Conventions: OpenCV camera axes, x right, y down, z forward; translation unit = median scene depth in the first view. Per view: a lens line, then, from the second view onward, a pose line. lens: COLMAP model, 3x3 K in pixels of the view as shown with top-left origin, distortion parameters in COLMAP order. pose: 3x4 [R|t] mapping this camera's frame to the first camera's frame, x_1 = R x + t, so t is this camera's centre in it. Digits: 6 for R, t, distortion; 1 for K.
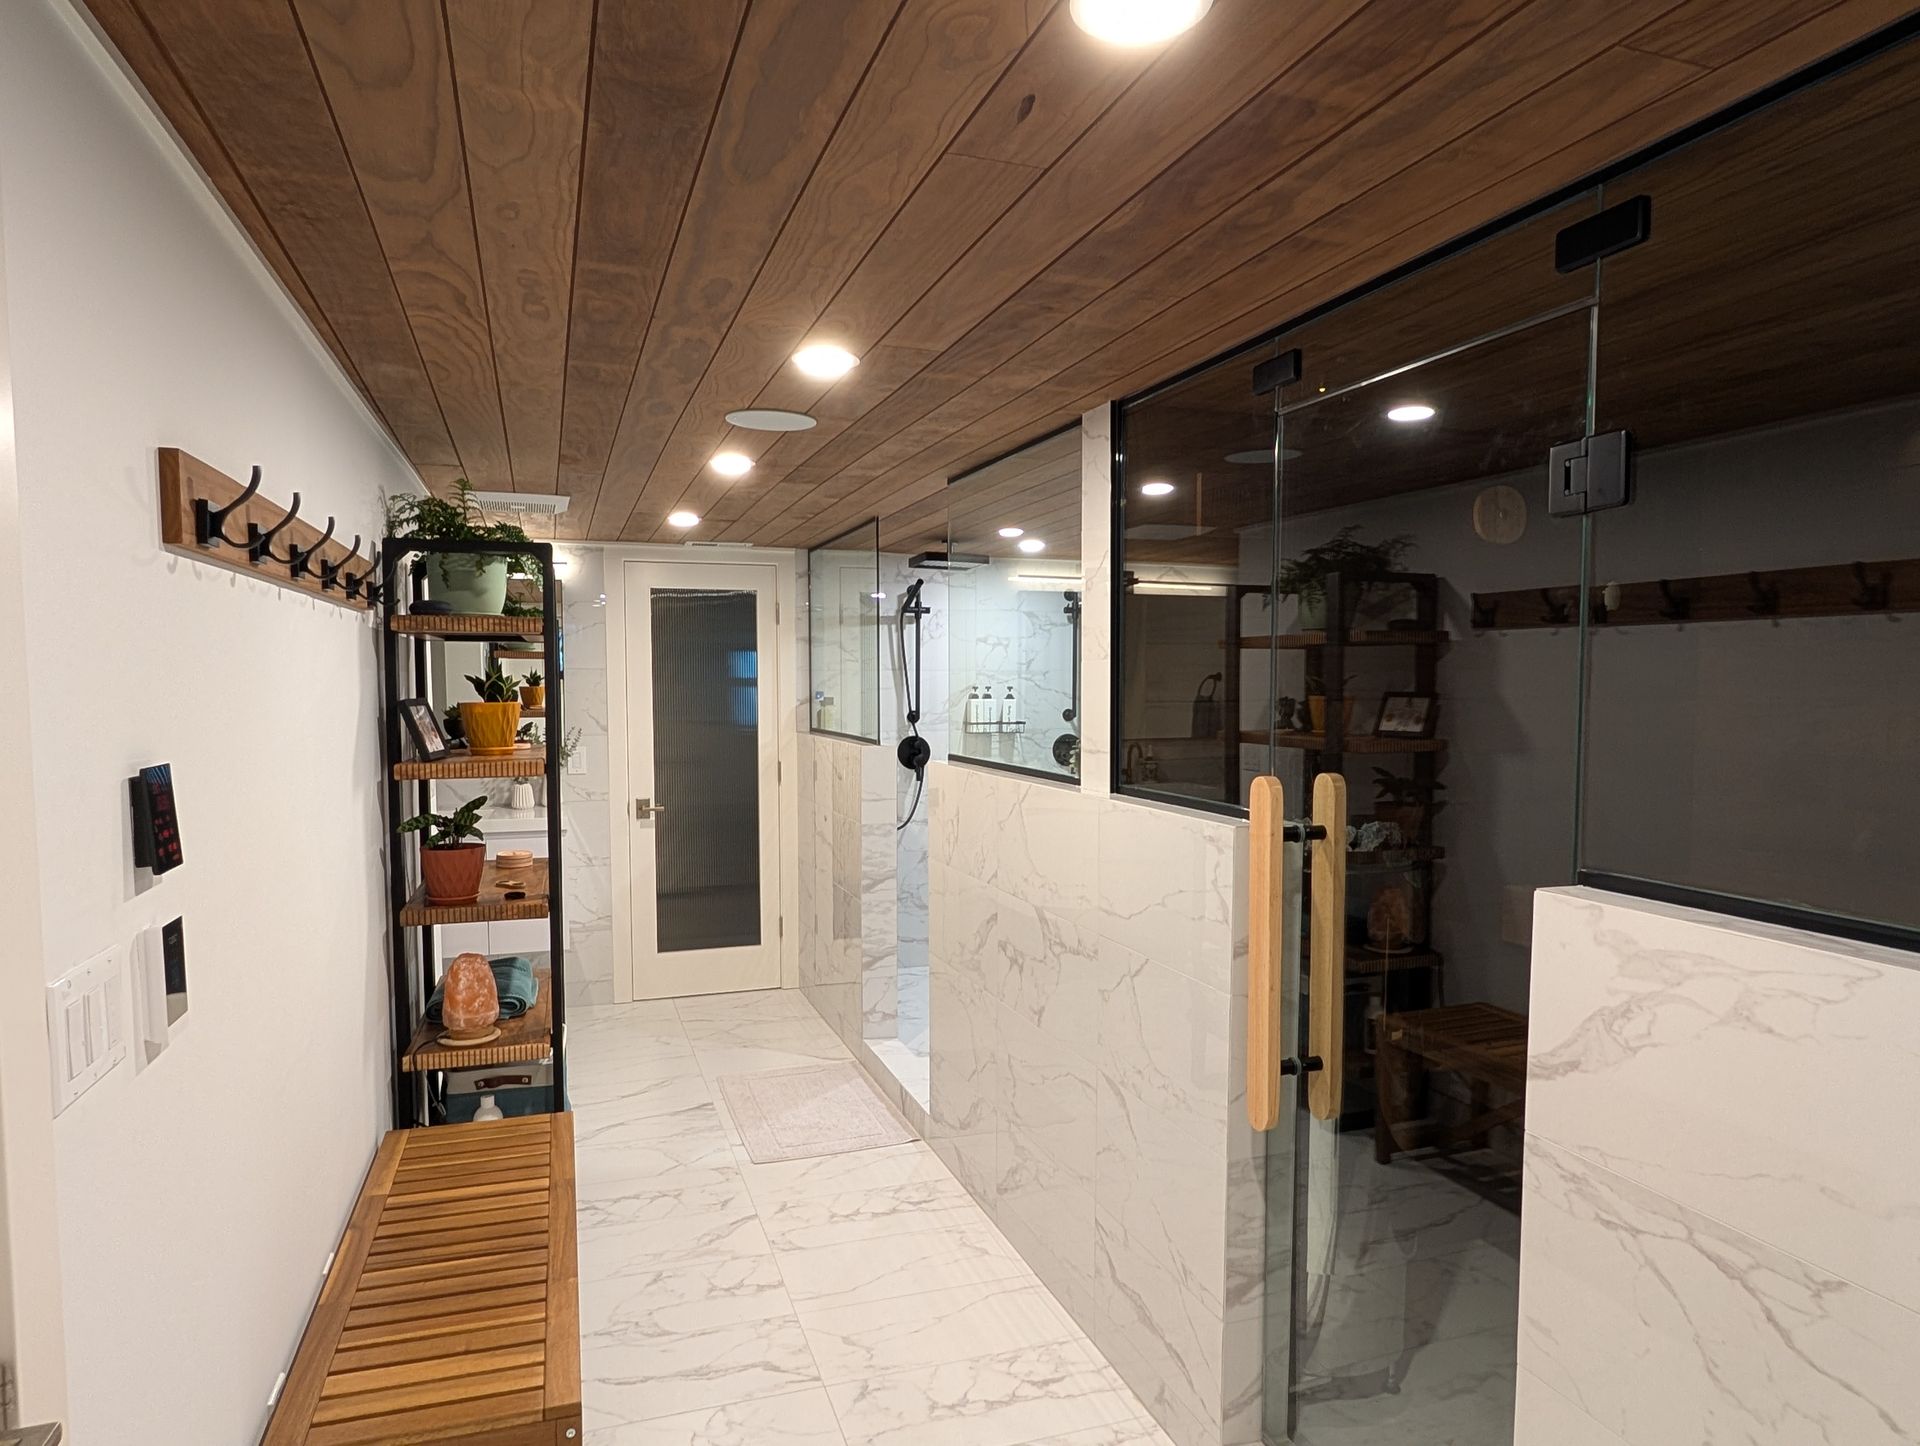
lens RADIAL K [[1175.2, 0, 930.4], [0, 1175.2, 759.2], [0, 0, 1]] dist [-0.002414, -0.000546]
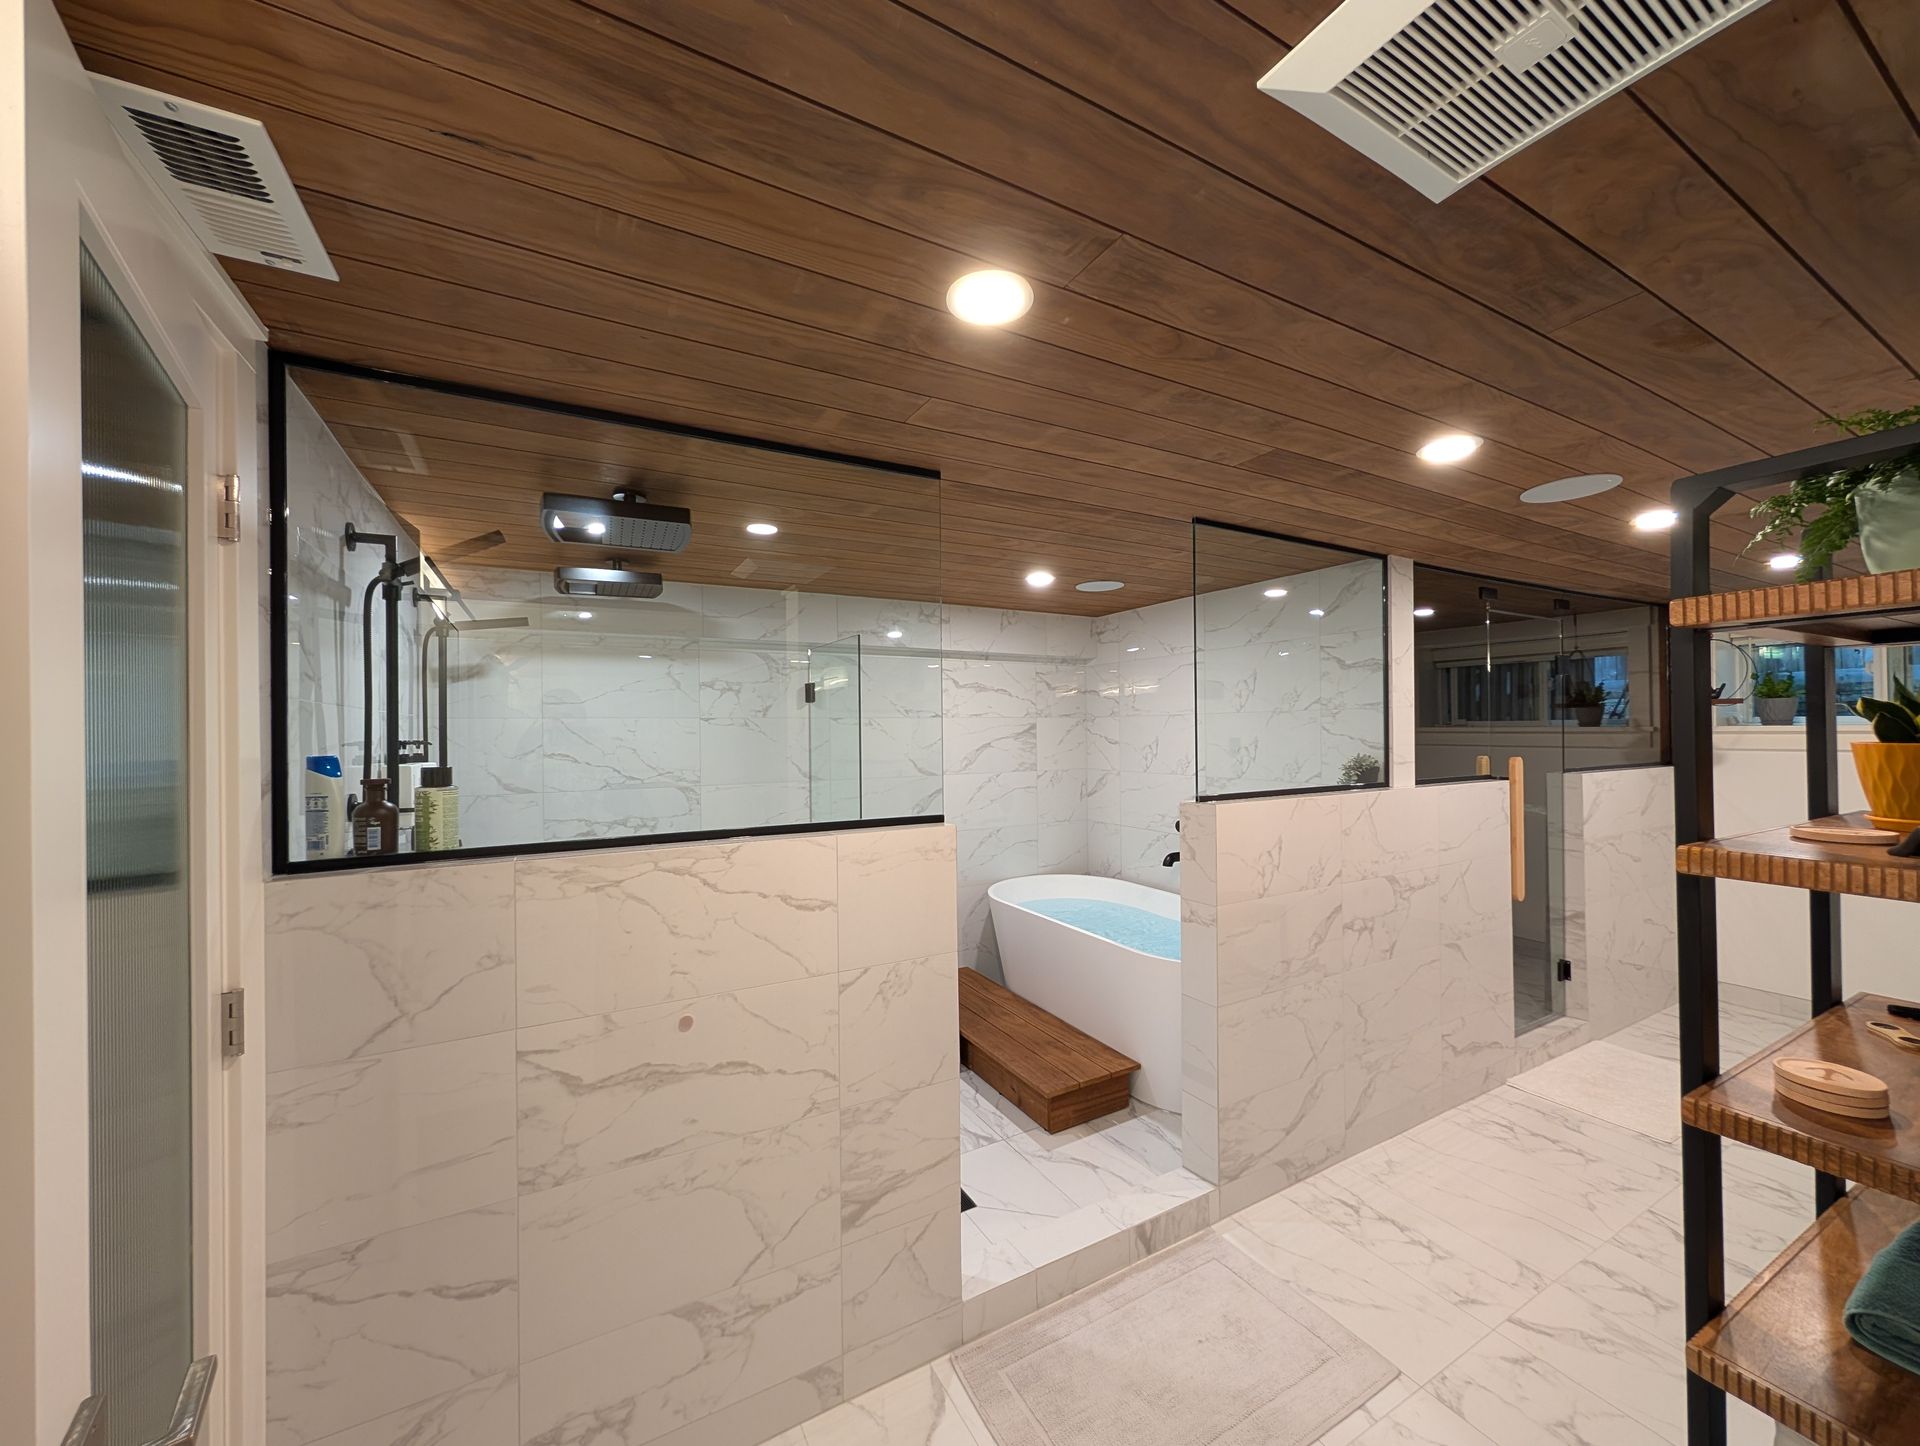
lens RADIAL K [[729.9, 0, 957.2], [0, 729.9, 725.0], [0, 0, 1]] dist [-0.001273, 0.000522]
pose [[-0.192239, 0.012825, 0.981264, -0.344593], [0.074925, 0.997188, 0.001645, -0.051312], [-0.978484, 0.073837, -0.192659, 0.831445]]
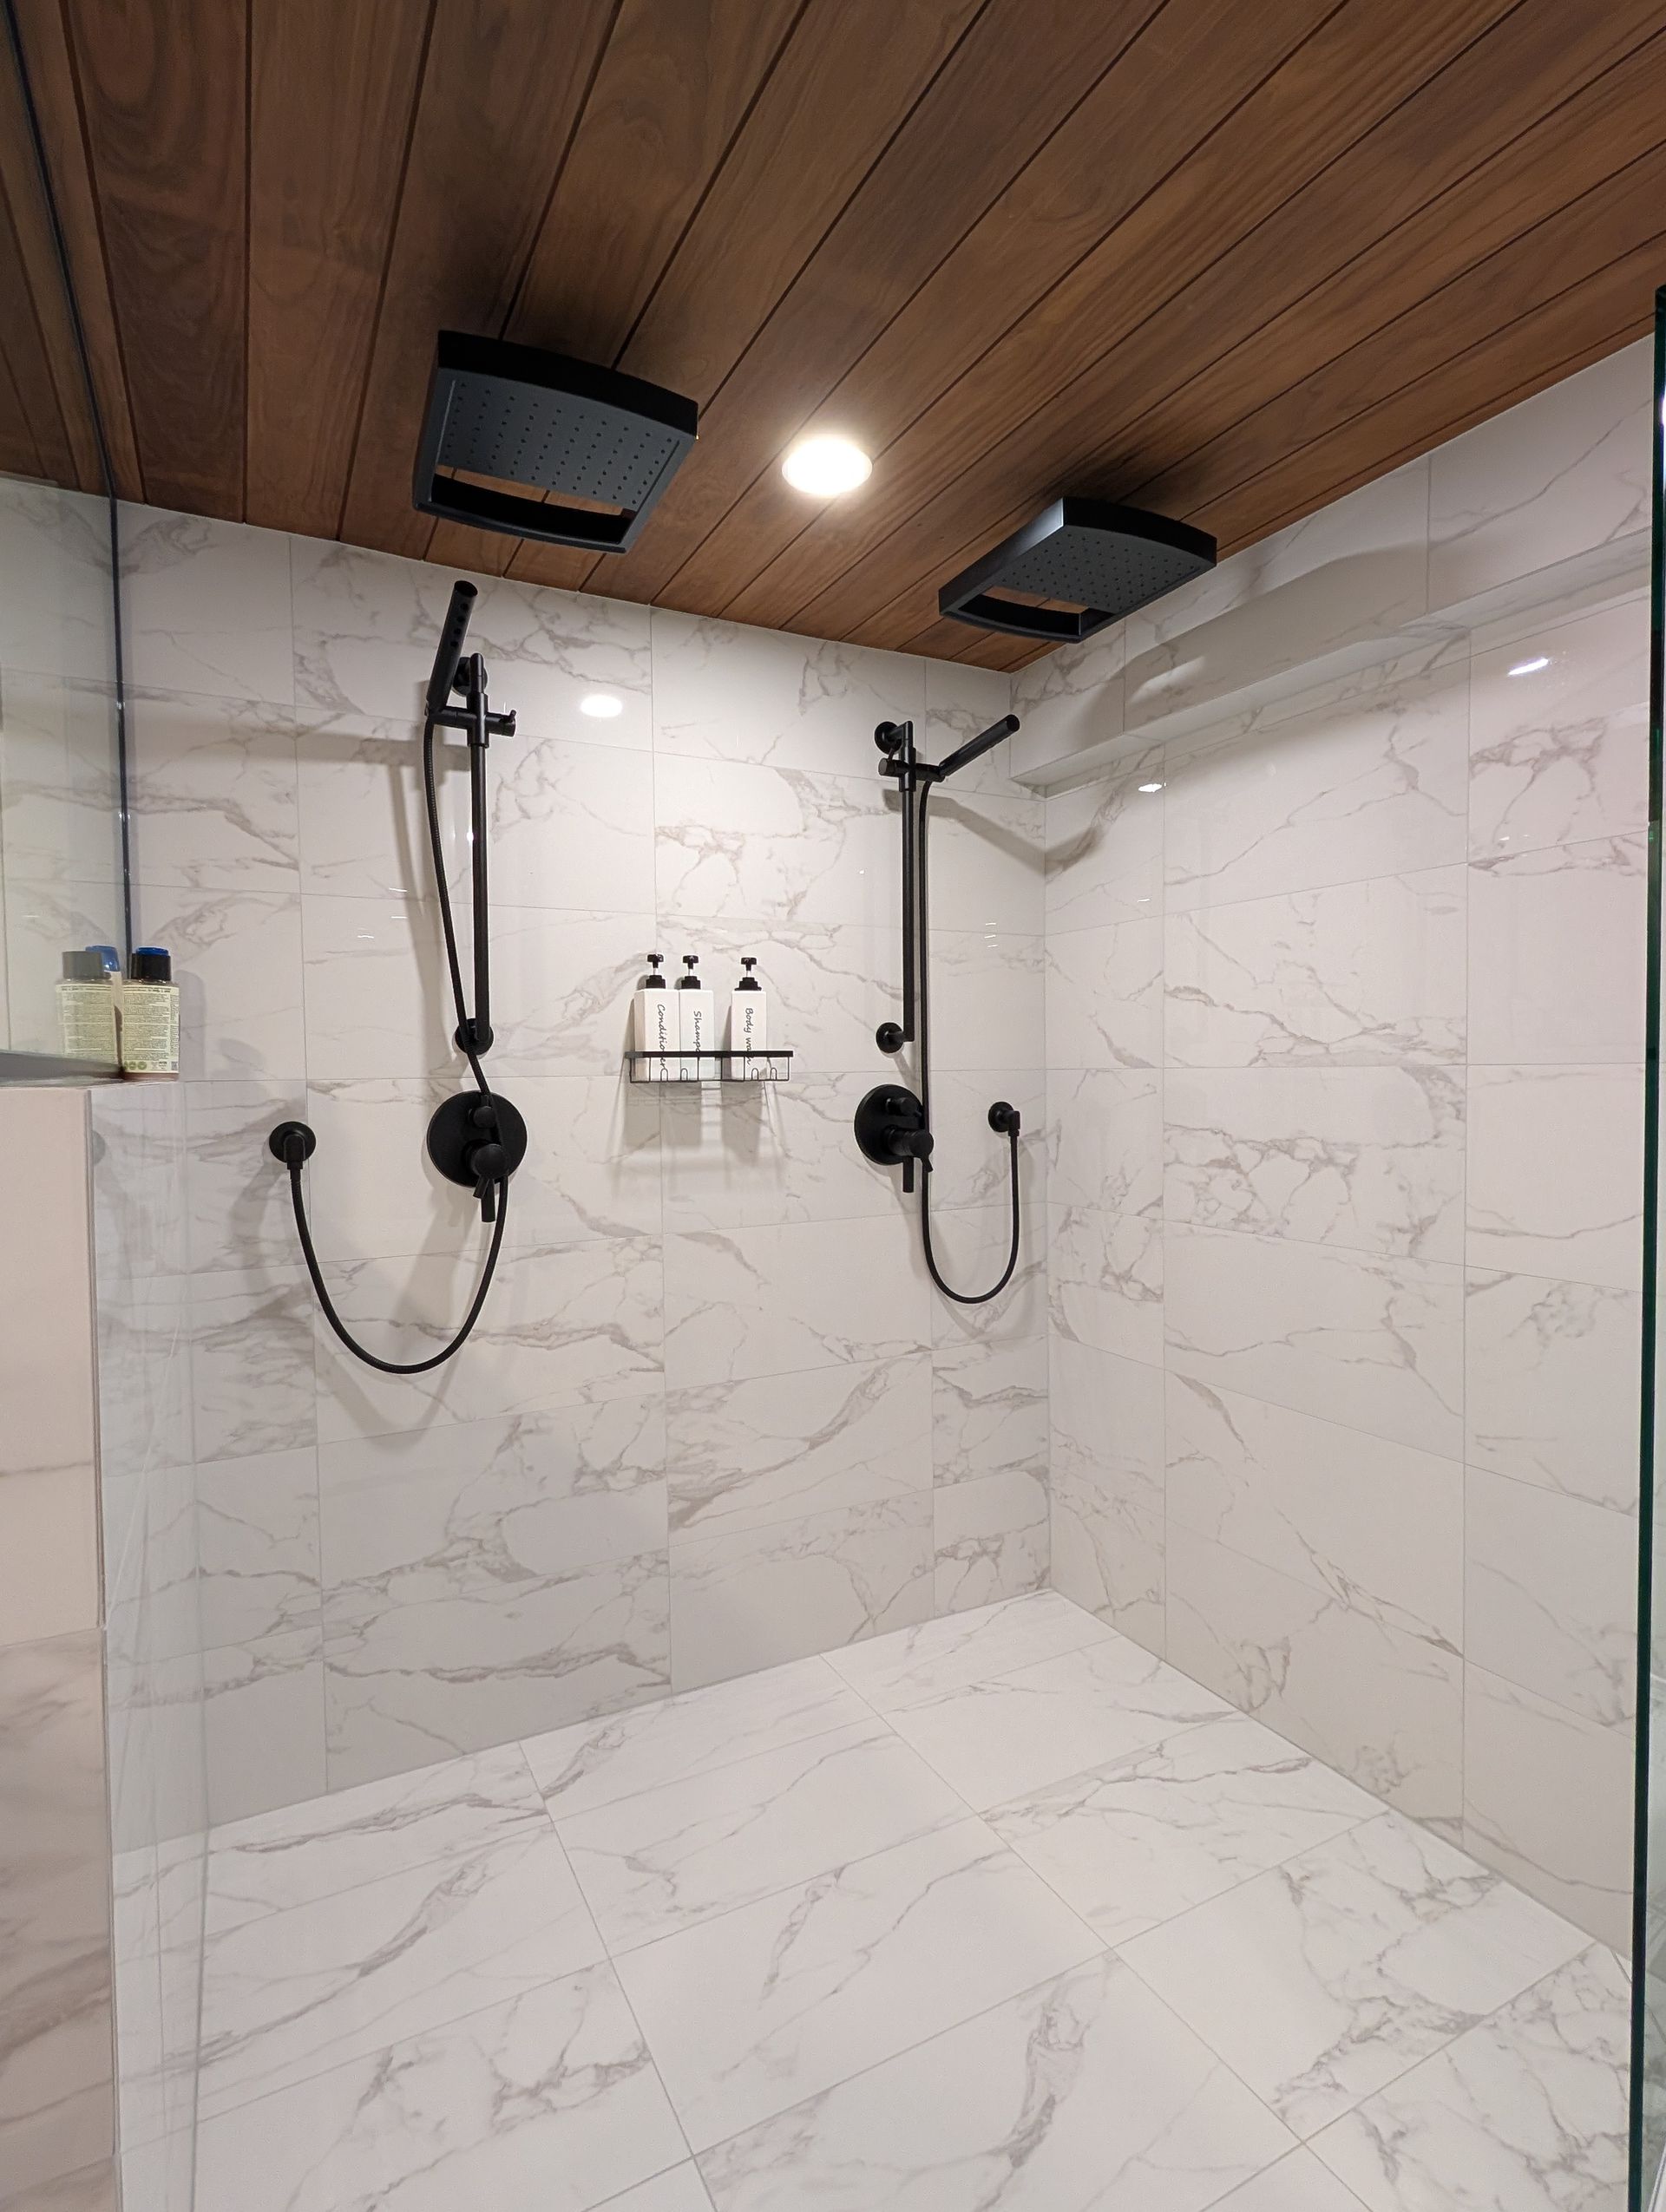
lens RADIAL K [[1096.7, 0, 817.2], [0, 1096.7, 1109.3], [0, 0, 1]] dist [0.000290, -0.002478]
pose [[0.984669, -0.017349, 0.173569, 0.028660], [0.022800, 0.999306, -0.029456, -0.002777], [-0.172938, 0.032962, 0.984381, 0.671029]]
